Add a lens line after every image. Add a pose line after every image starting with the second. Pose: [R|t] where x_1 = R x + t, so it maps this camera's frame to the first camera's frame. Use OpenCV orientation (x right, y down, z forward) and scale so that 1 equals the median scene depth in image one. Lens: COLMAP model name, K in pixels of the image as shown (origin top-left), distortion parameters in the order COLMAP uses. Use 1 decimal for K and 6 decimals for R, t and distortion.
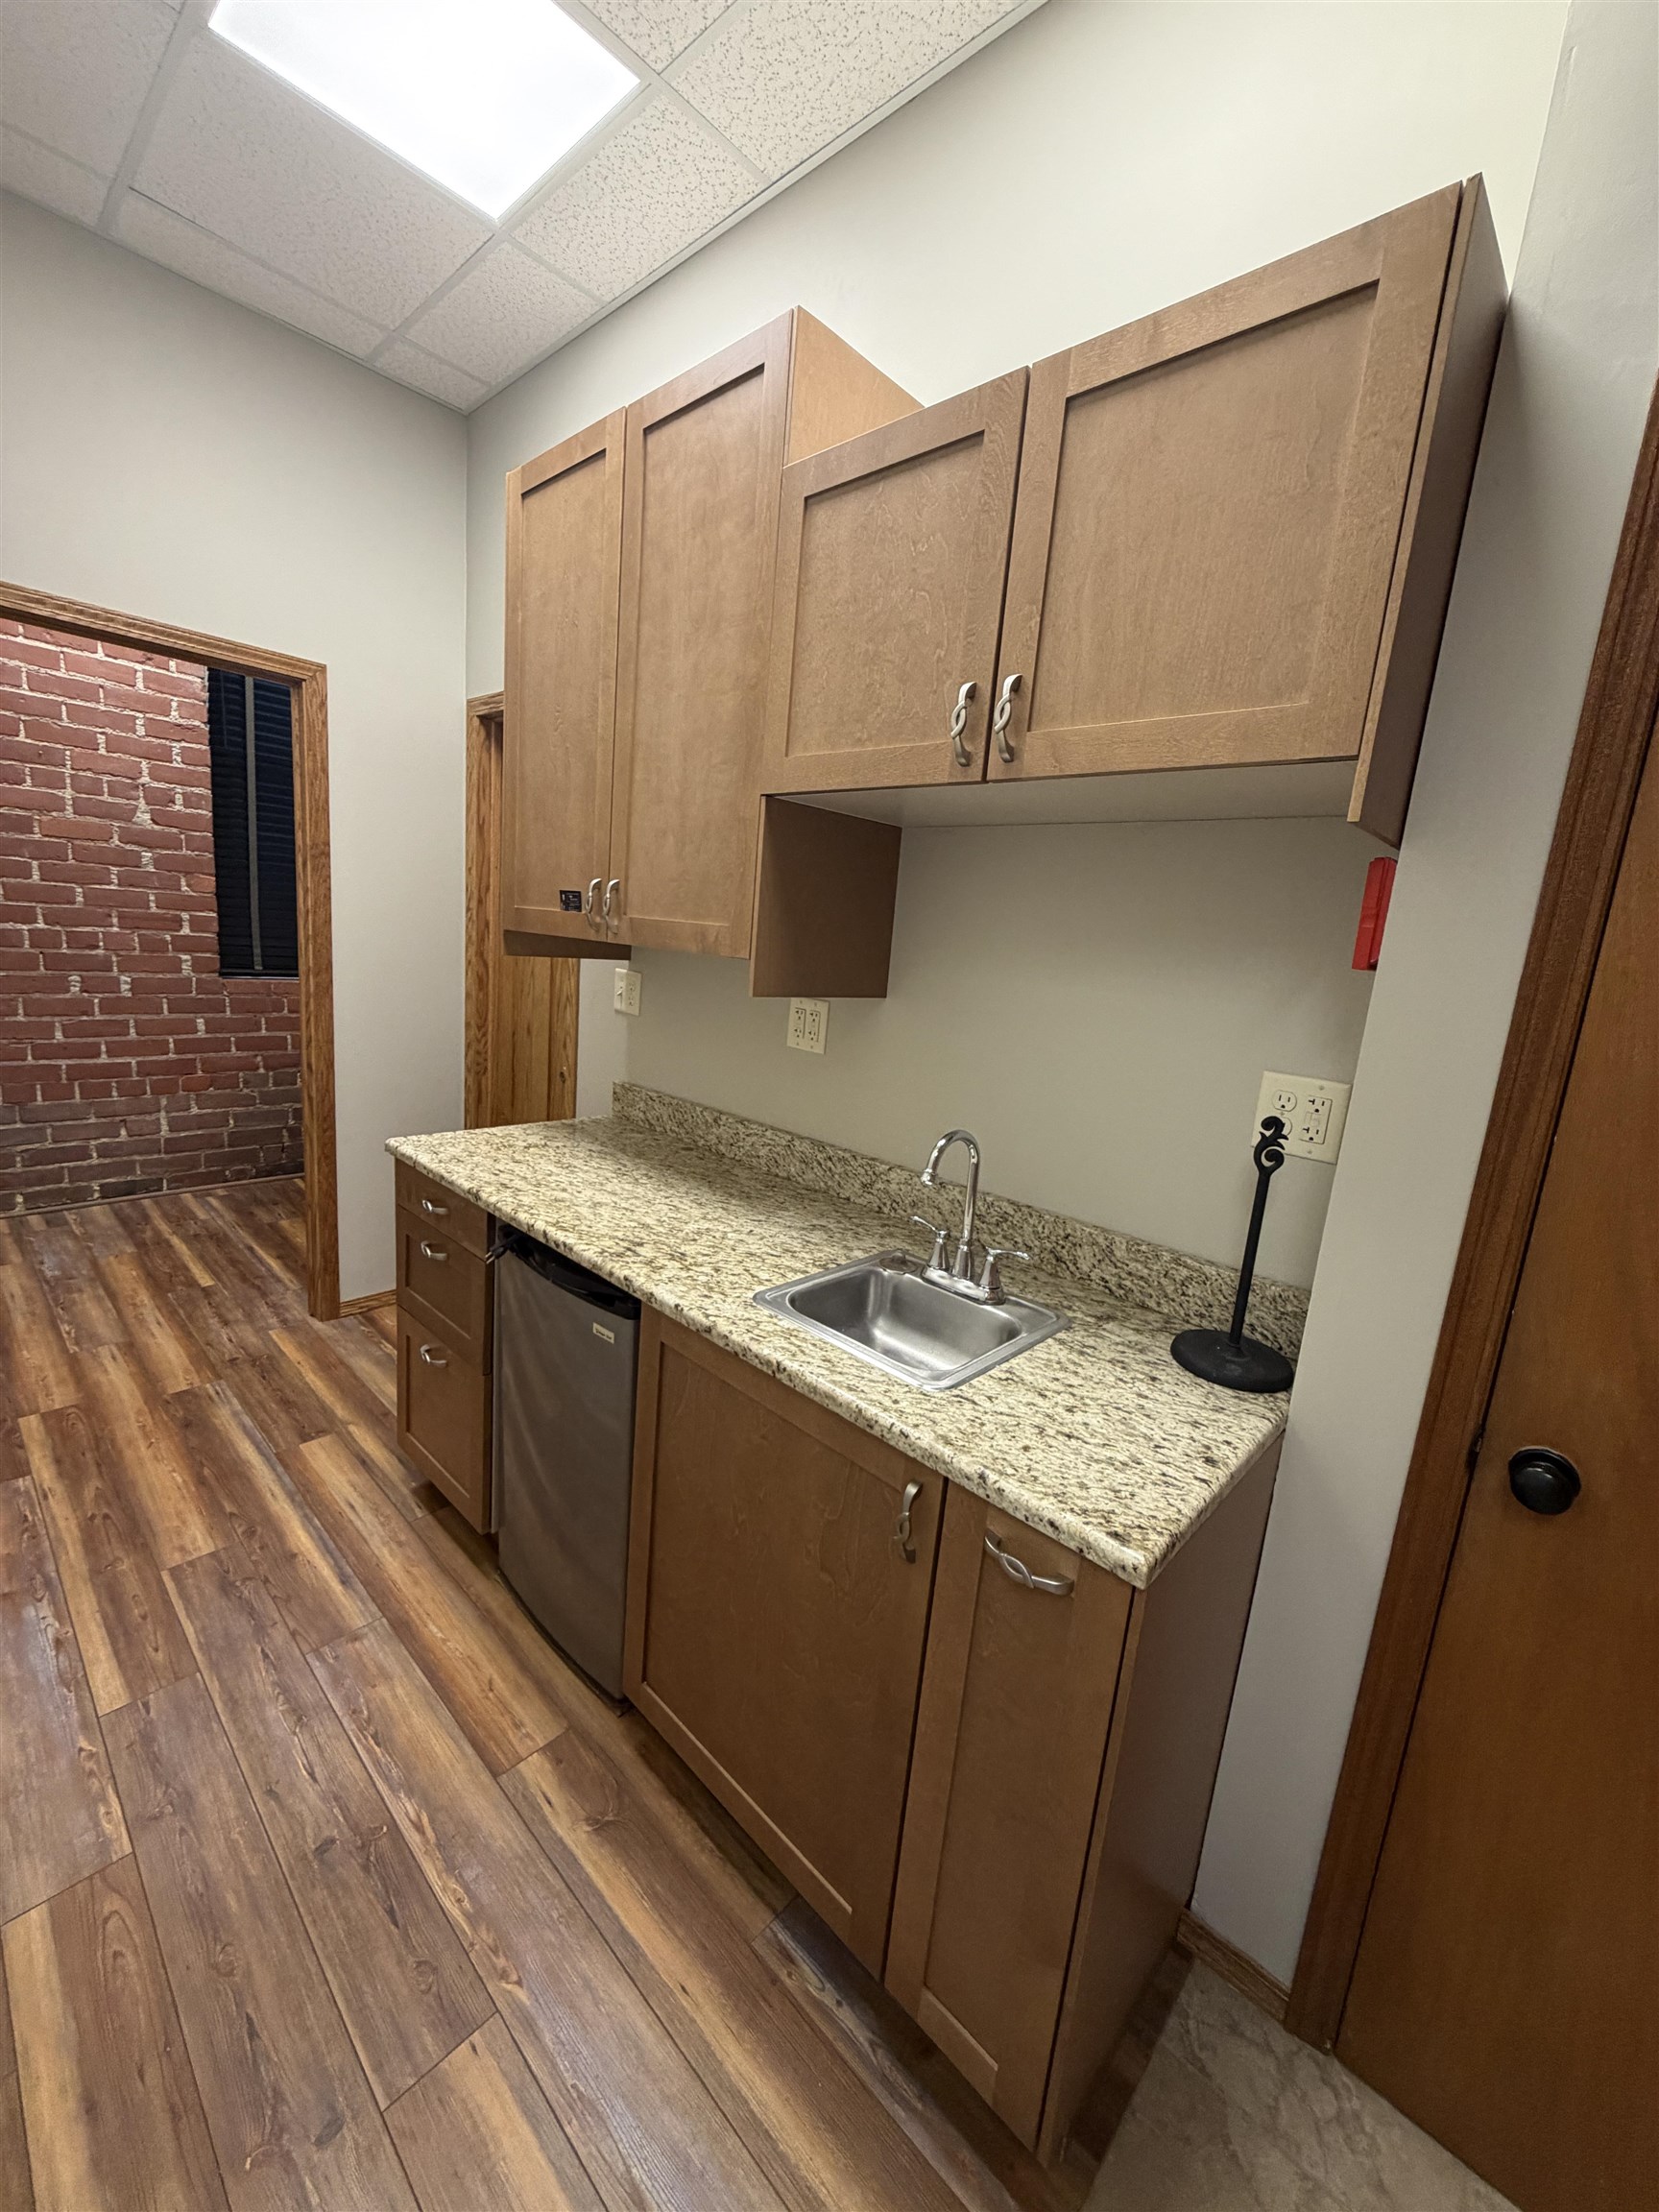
lens RADIAL K [[875.4, 0, 825.6], [0, 875.4, 1100.2], [0, 0, 1]] dist [-0.000463, 0.000182]
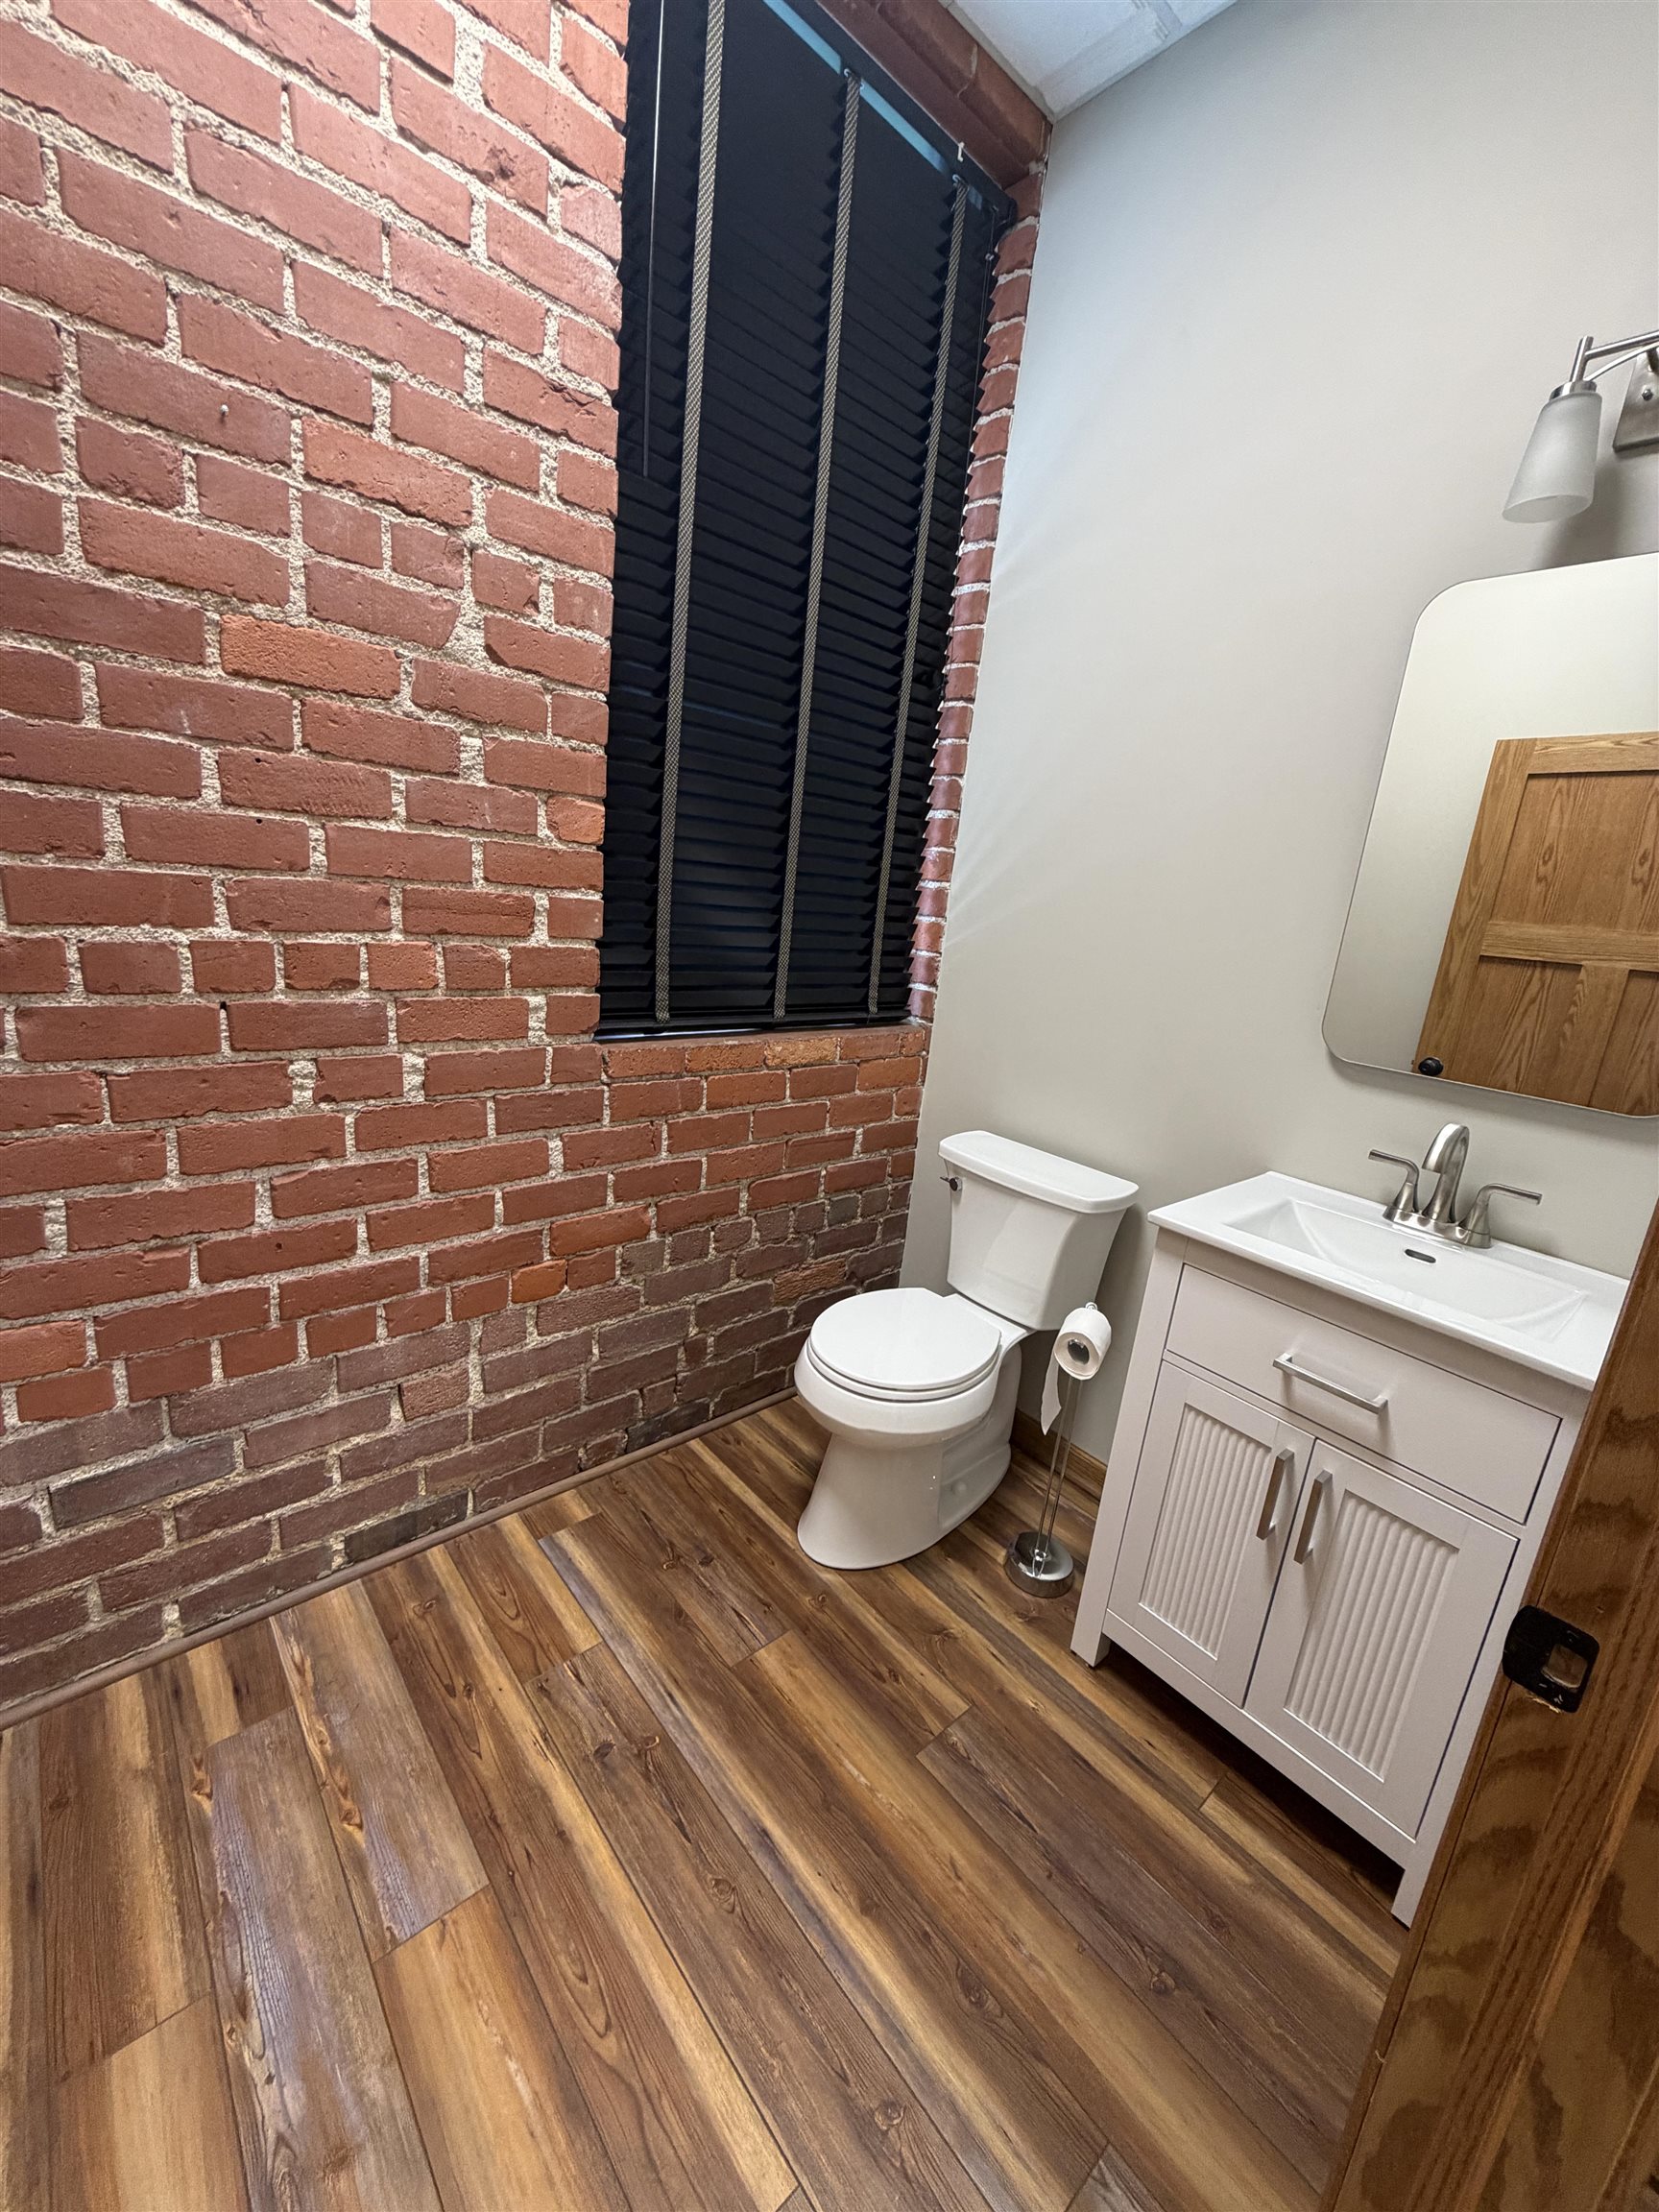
lens RADIAL K [[875.4, 0, 830.6], [0, 875.4, 1102.4], [0, 0, 1]] dist [-0.000463, 0.000182]
pose [[0.995529, 0.036973, -0.086922, -0.565808], [-0.032585, 0.998148, 0.051360, -0.143971], [0.088660, -0.048298, 0.994890, 0.608849]]
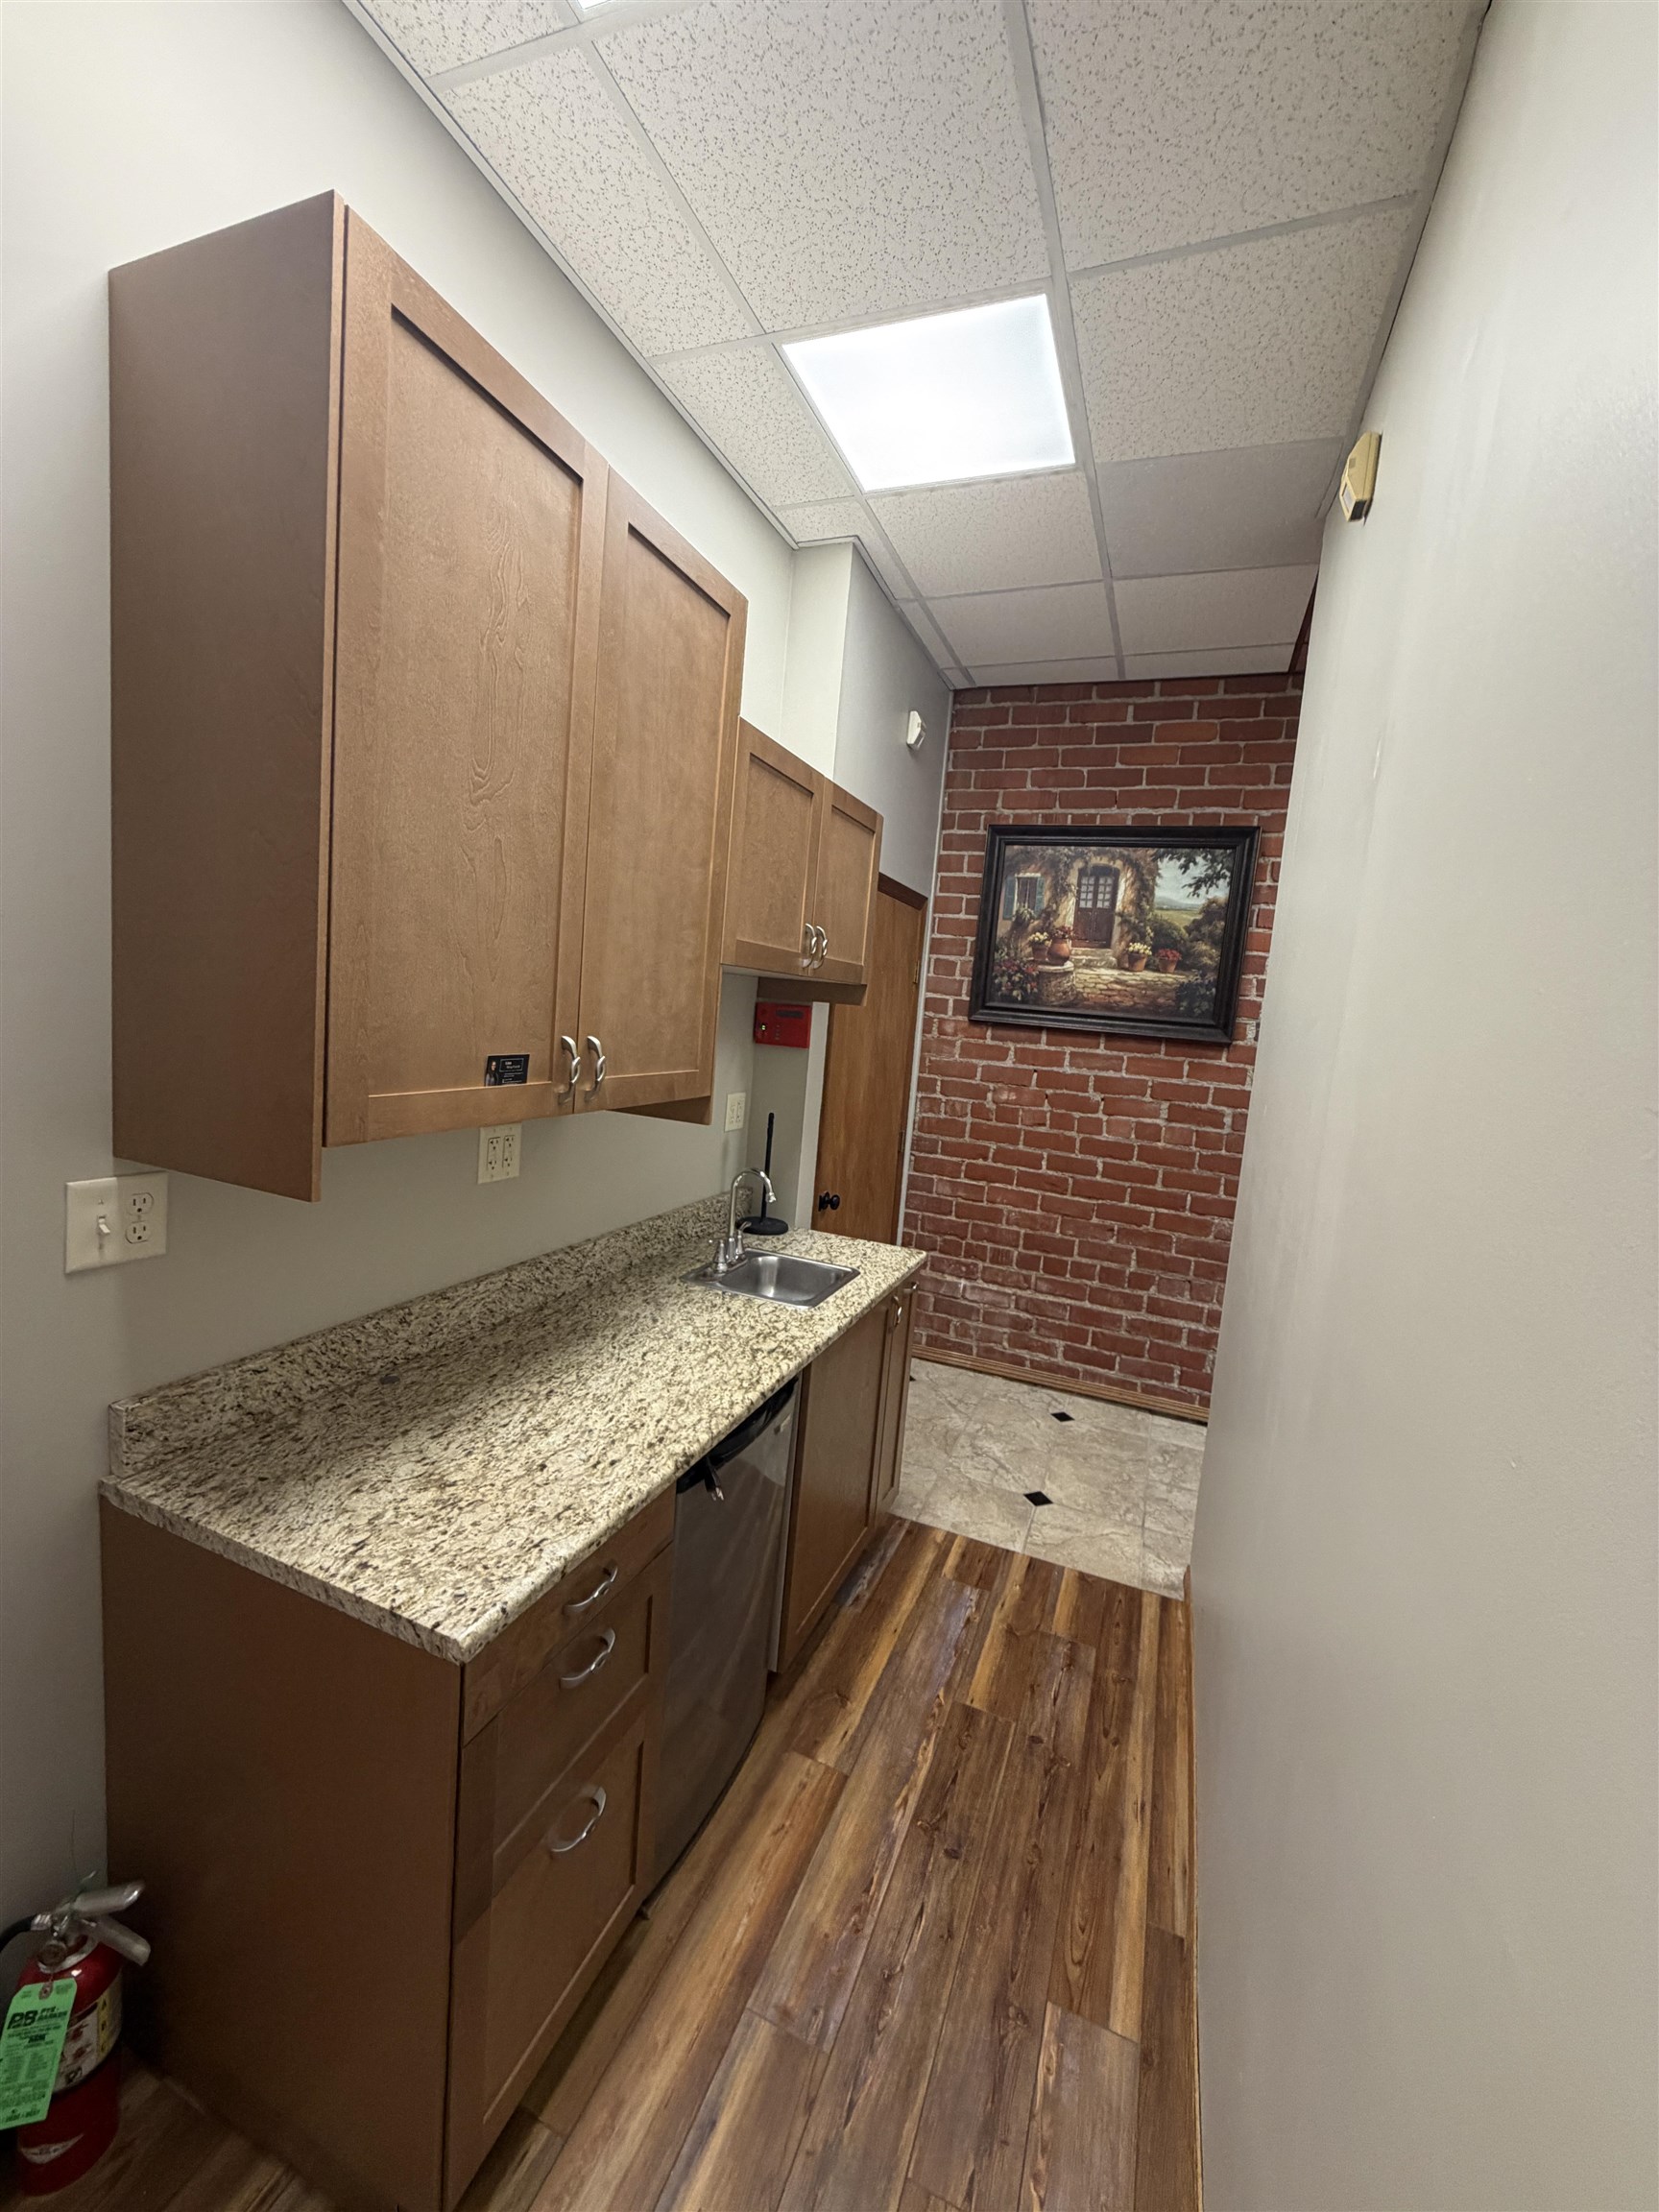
lens RADIAL K [[875.4, 0, 827.3], [0, 875.4, 1103.5], [0, 0, 1]] dist [-0.000463, 0.000182]
pose [[-0.347369, -0.220528, 0.911429, -1.251341], [0.064062, 0.964102, 0.257688, -0.453660], [-0.935538, 0.147900, -0.320771, 1.247974]]
